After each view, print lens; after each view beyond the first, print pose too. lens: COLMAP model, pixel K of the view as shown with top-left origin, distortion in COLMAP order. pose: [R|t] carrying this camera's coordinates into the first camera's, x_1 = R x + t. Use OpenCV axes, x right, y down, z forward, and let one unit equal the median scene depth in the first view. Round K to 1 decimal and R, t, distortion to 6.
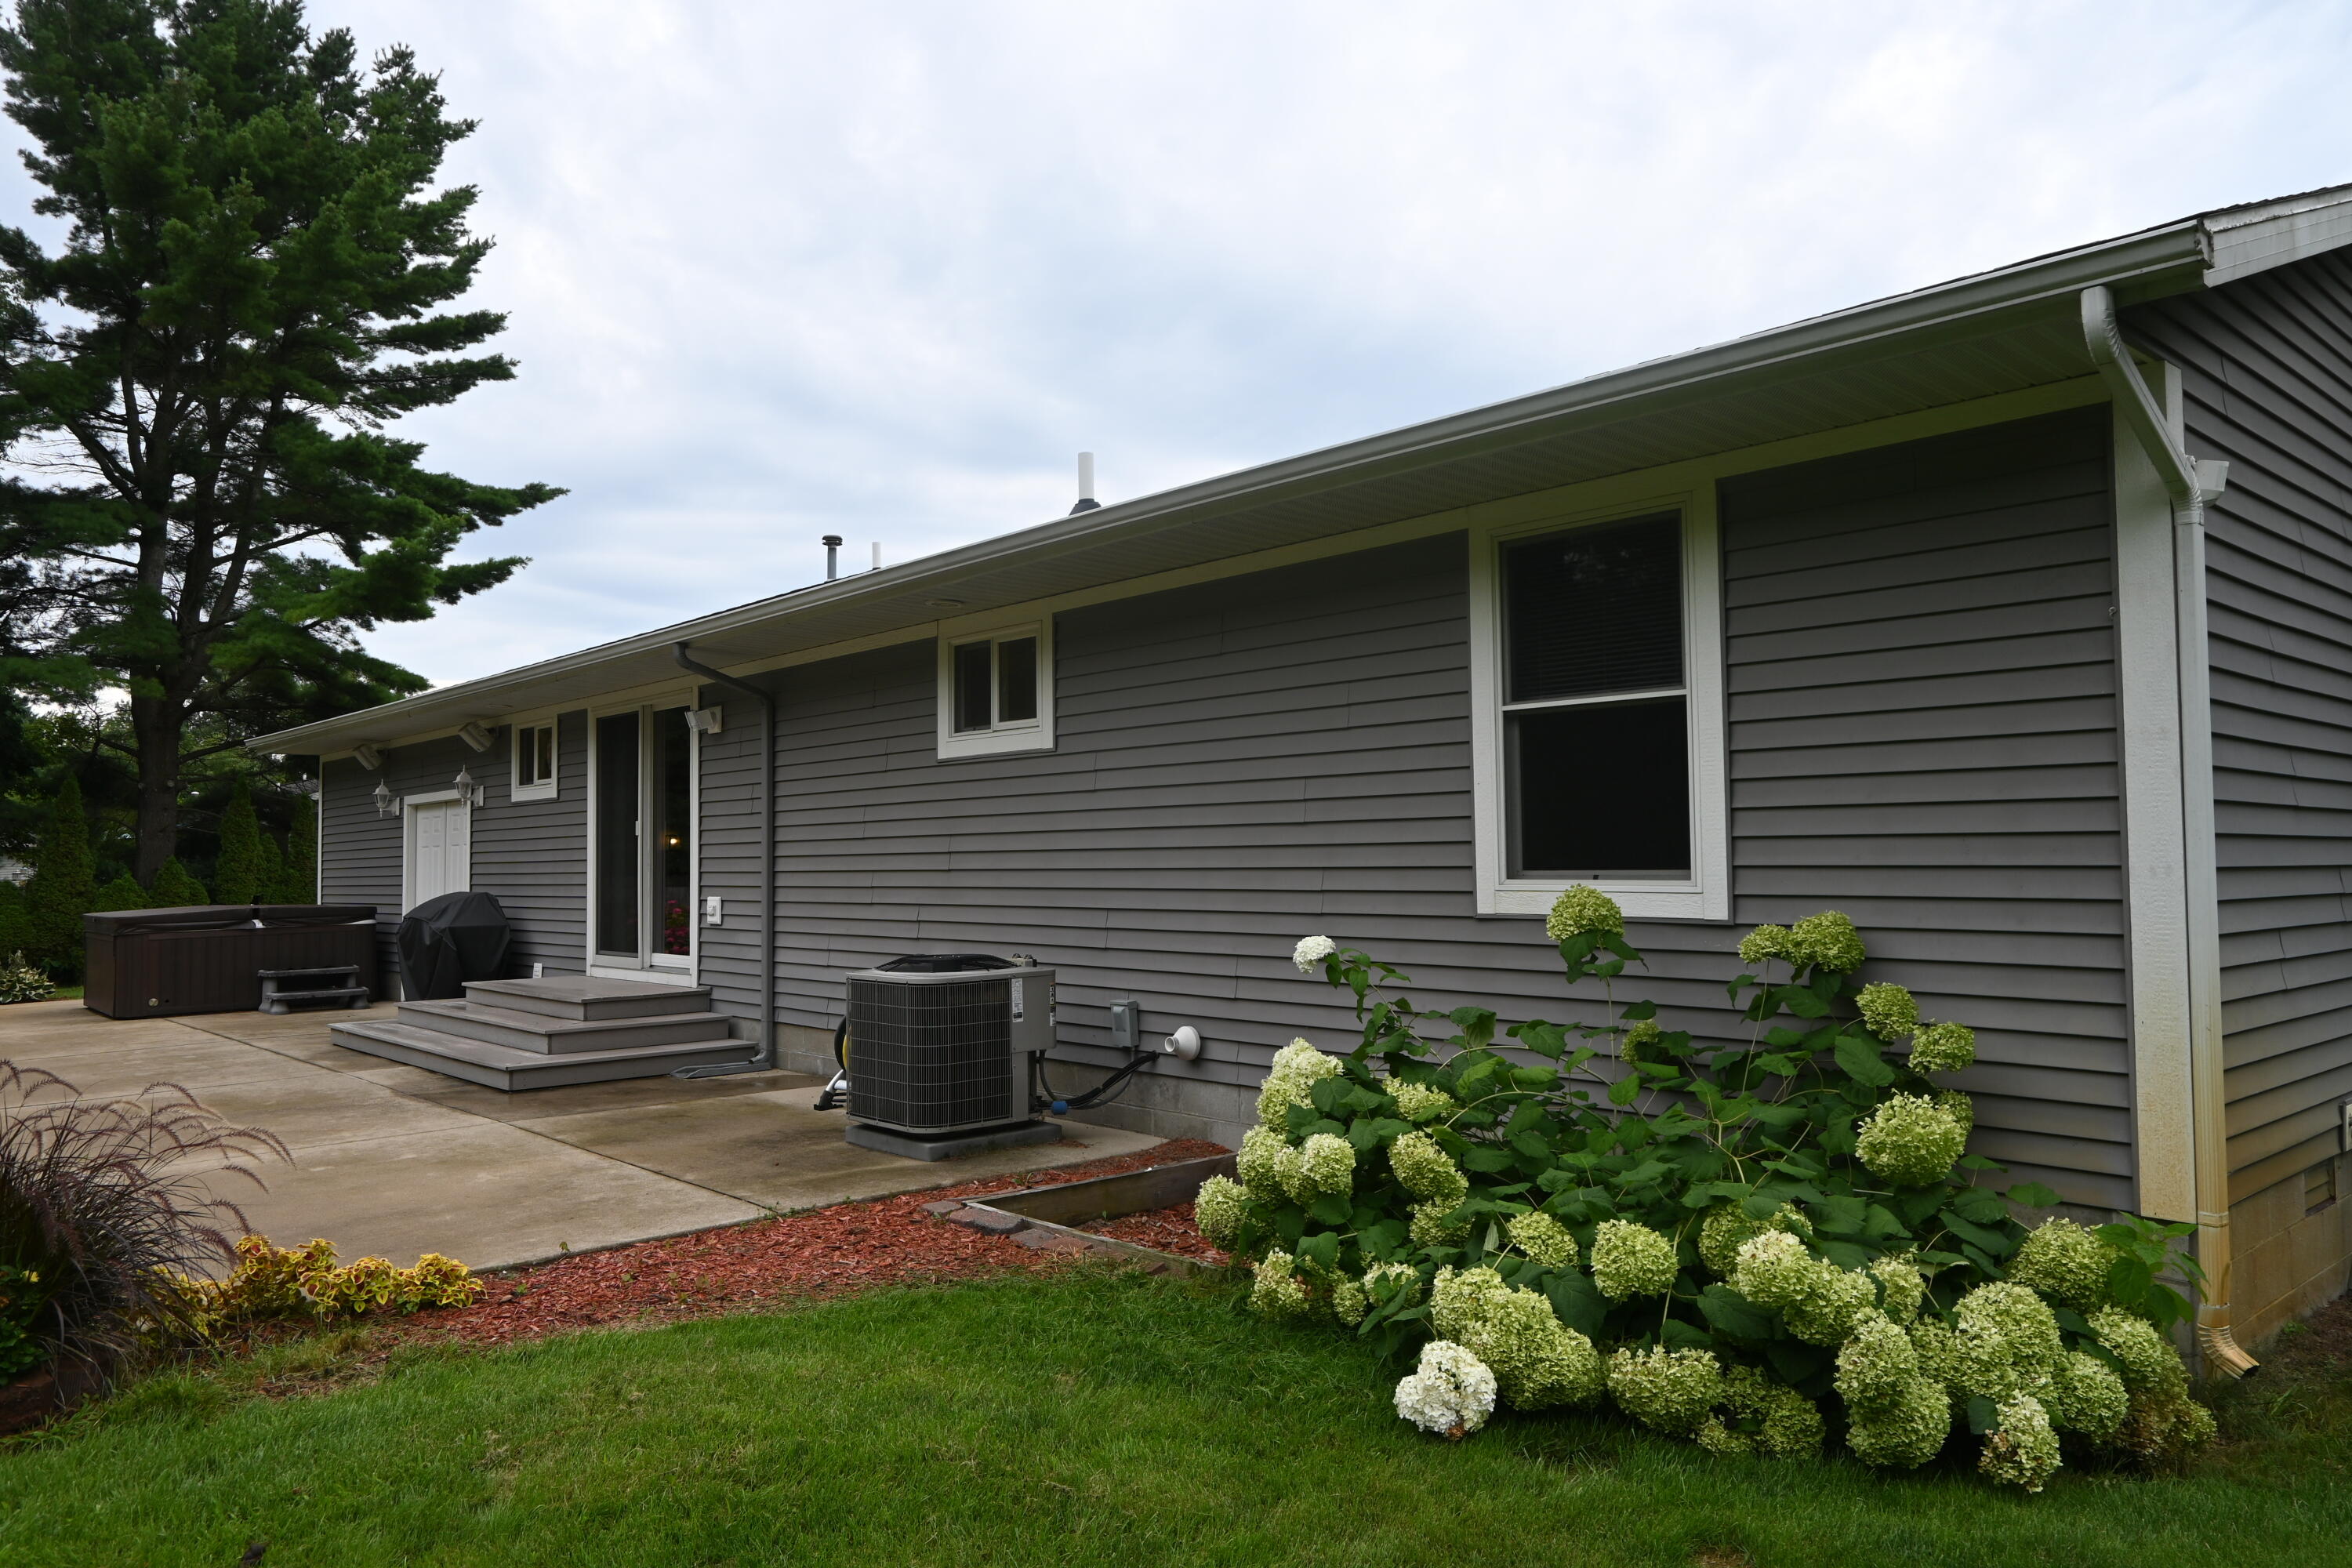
lens RADIAL K [[1618.7, 0, 1174.6], [0, 1618.7, 795.4], [0, 0, 1]] dist [0.010457, 0.002275]
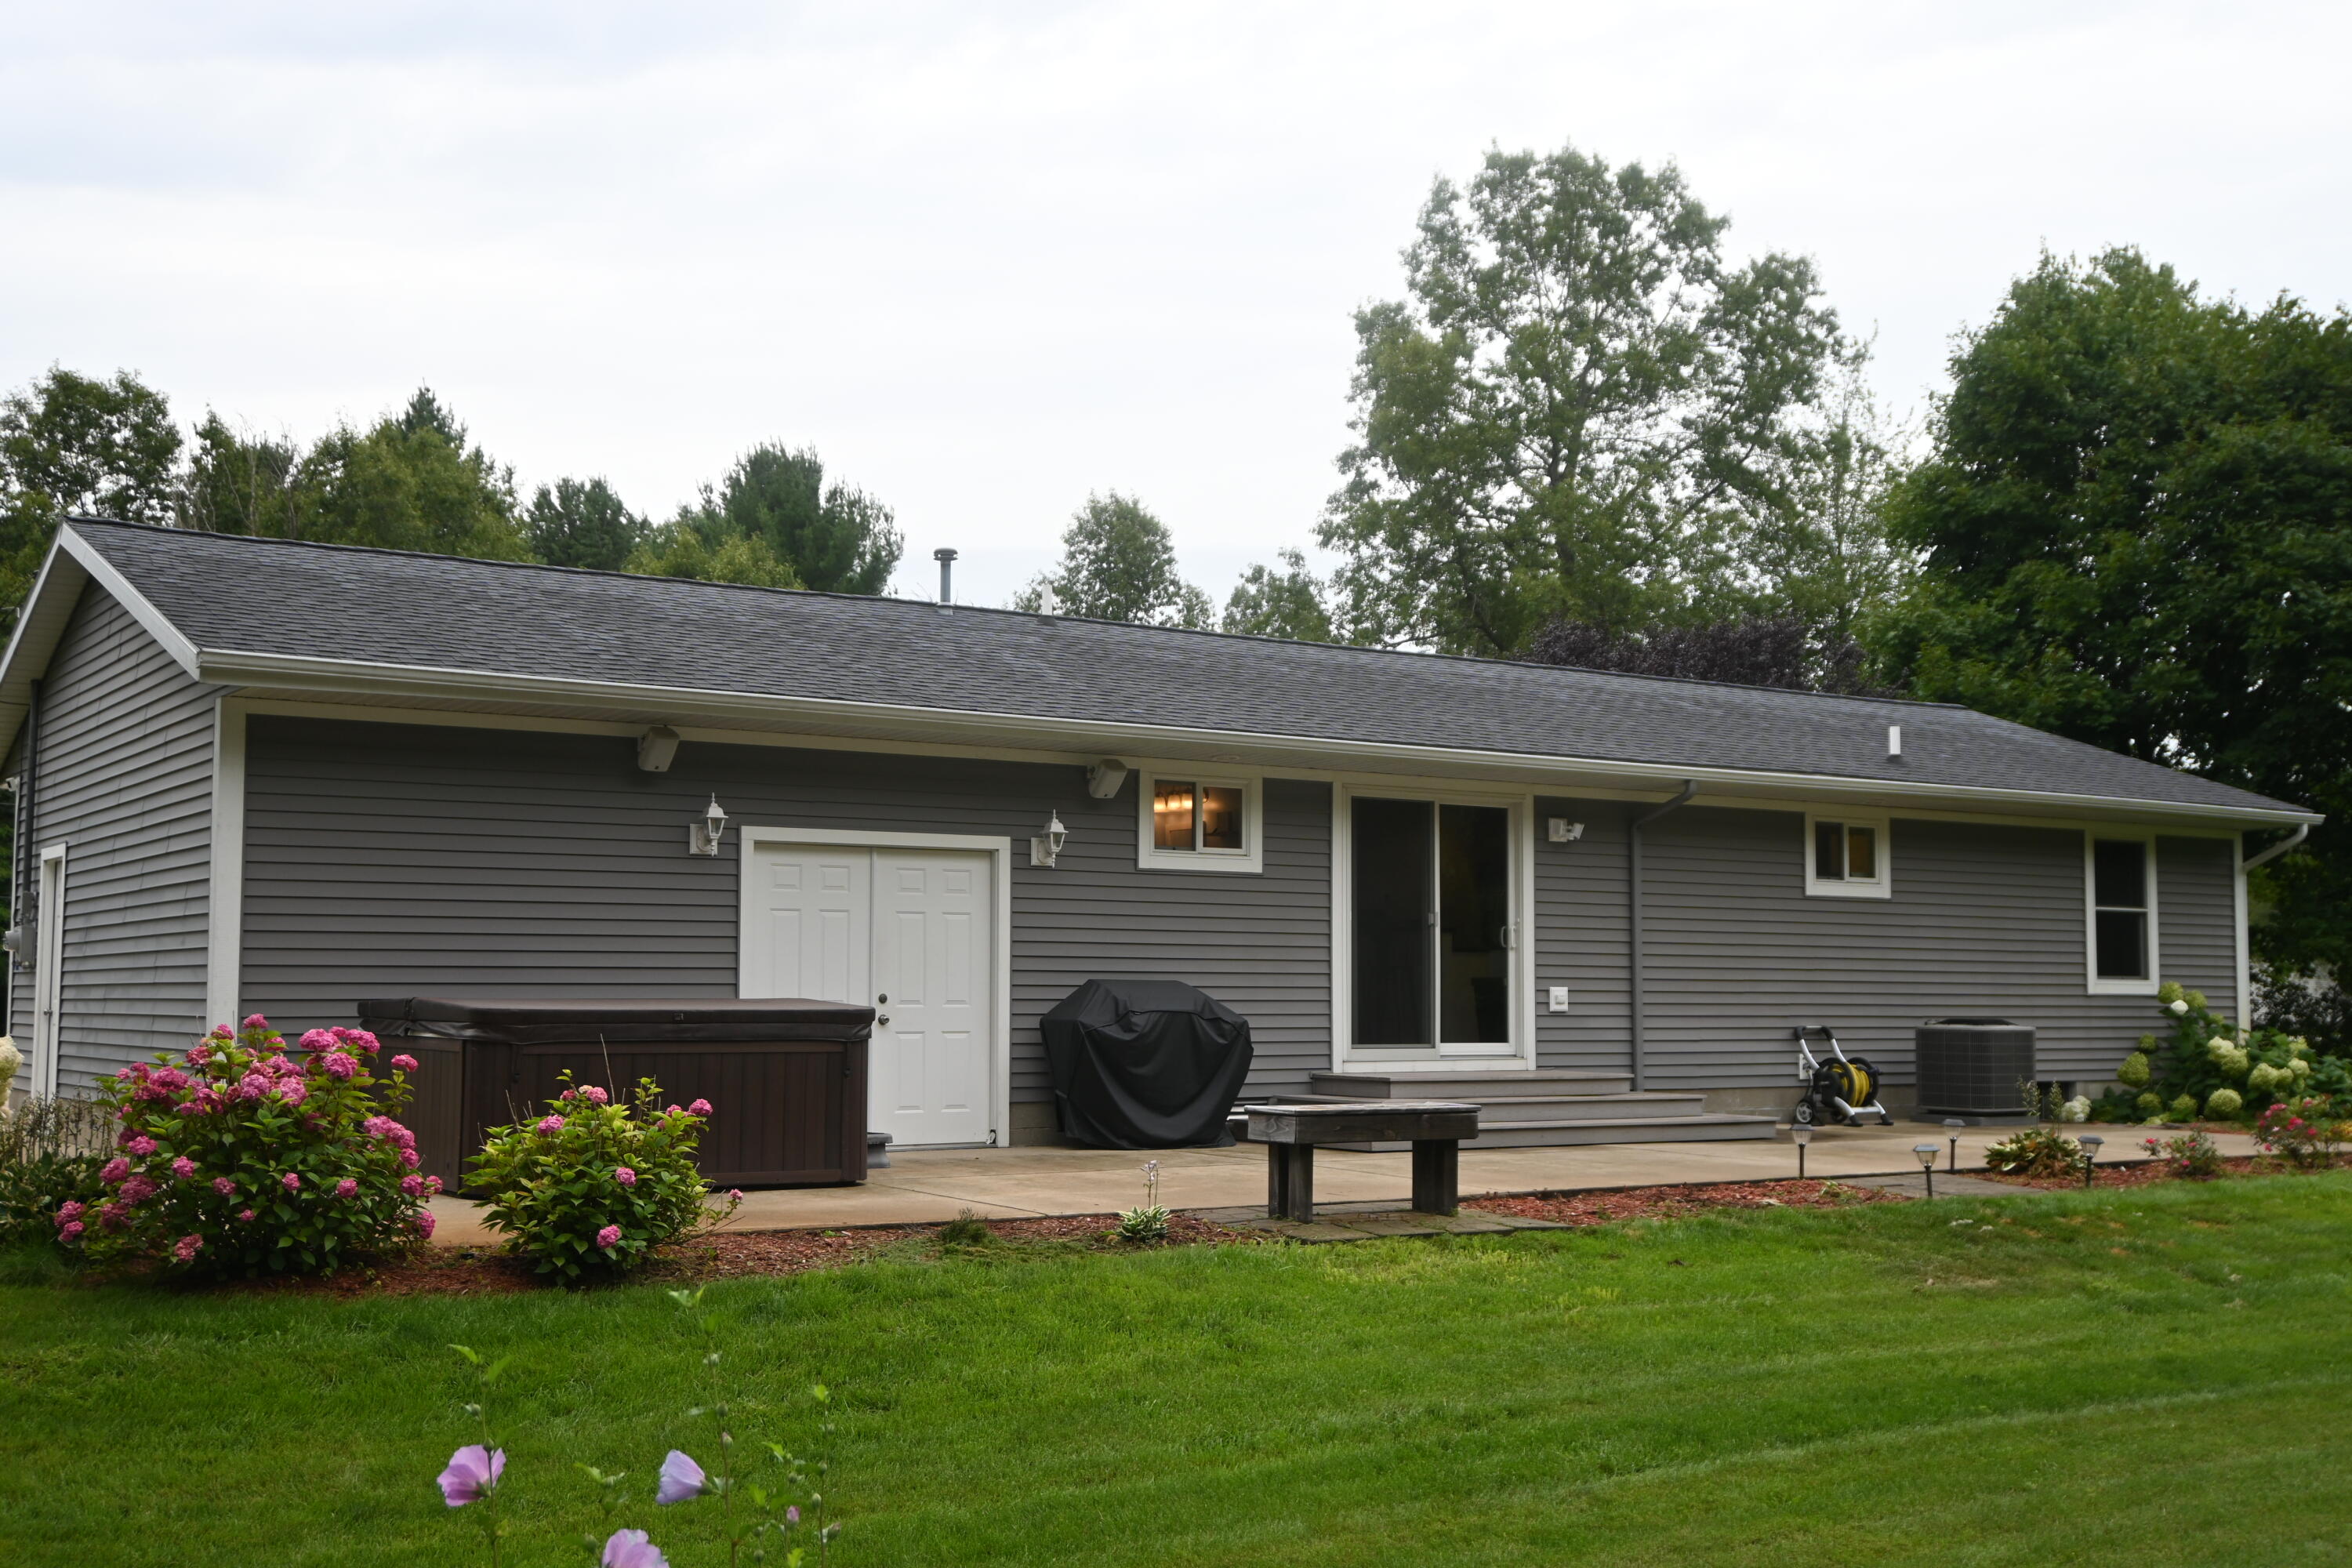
lens RADIAL K [[2527.6, 0, 1176.0], [0, 2527.6, 785.7], [0, 0, 1]] dist [0.001786, 0.000000]
pose [[0.133267, 0.099583, 0.986064, -1.997917], [-0.046151, 0.994483, -0.094196, 0.097895], [-0.990005, -0.032955, 0.137128, 0.997934]]
